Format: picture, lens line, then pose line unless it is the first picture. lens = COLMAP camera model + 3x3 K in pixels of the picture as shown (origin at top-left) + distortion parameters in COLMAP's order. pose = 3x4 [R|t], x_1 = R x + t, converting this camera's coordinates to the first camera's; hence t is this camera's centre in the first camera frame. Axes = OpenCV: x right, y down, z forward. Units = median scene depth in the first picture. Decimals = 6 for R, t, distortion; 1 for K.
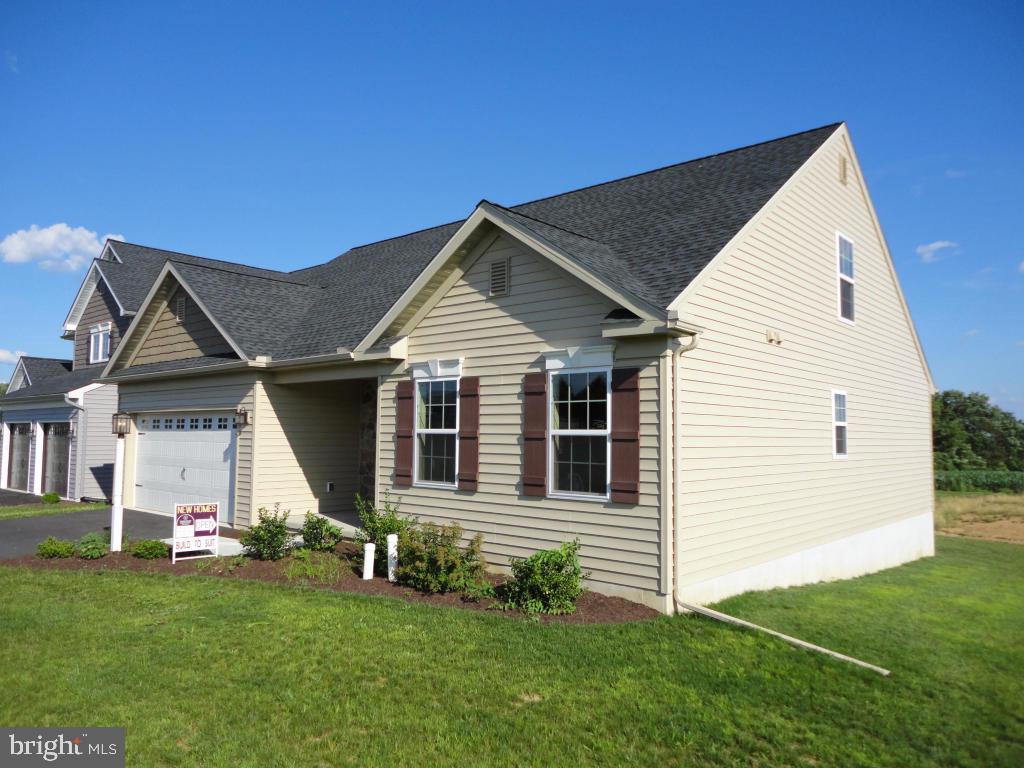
lens RADIAL K [[741.5, 0, 510.3], [0, 741.5, 387.9], [0, 0, 1]] dist [-0.009693, 0.001608]
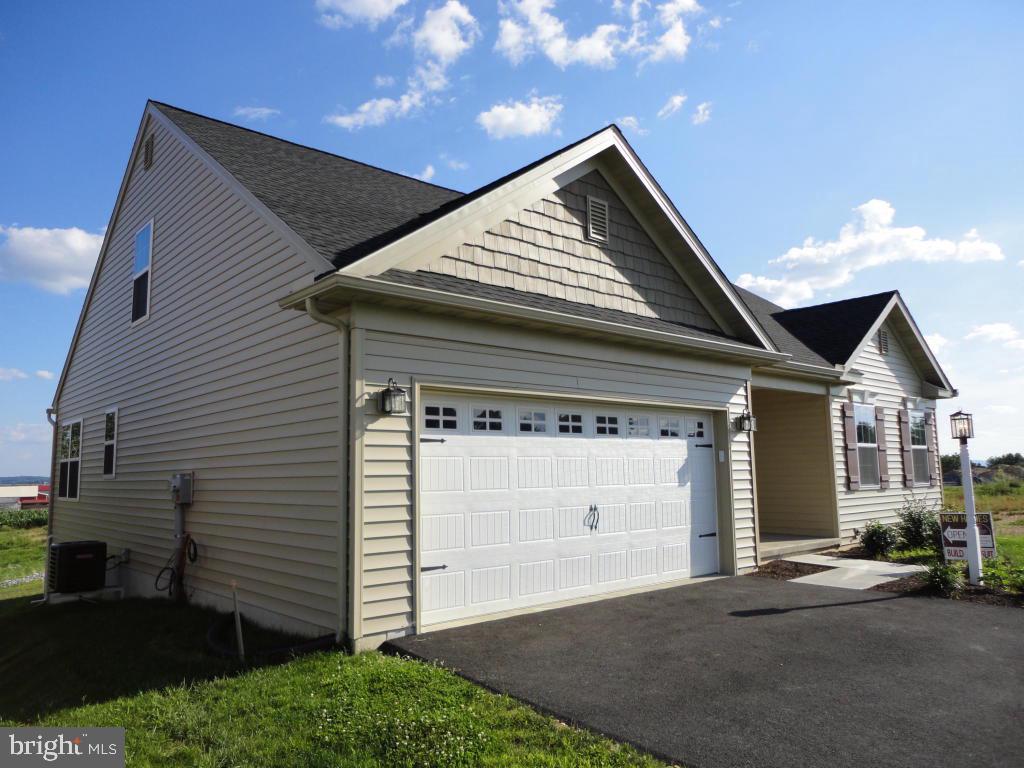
lens RADIAL K [[741.5, 0, 516.1], [0, 741.5, 375.8], [0, 0, 1]] dist [-0.009693, 0.001608]
pose [[0.115134, 0.108421, 0.987415, -1.547355], [-0.060726, 0.992935, -0.101946, 0.113512], [-0.991492, -0.048225, 0.120904, 1.545507]]
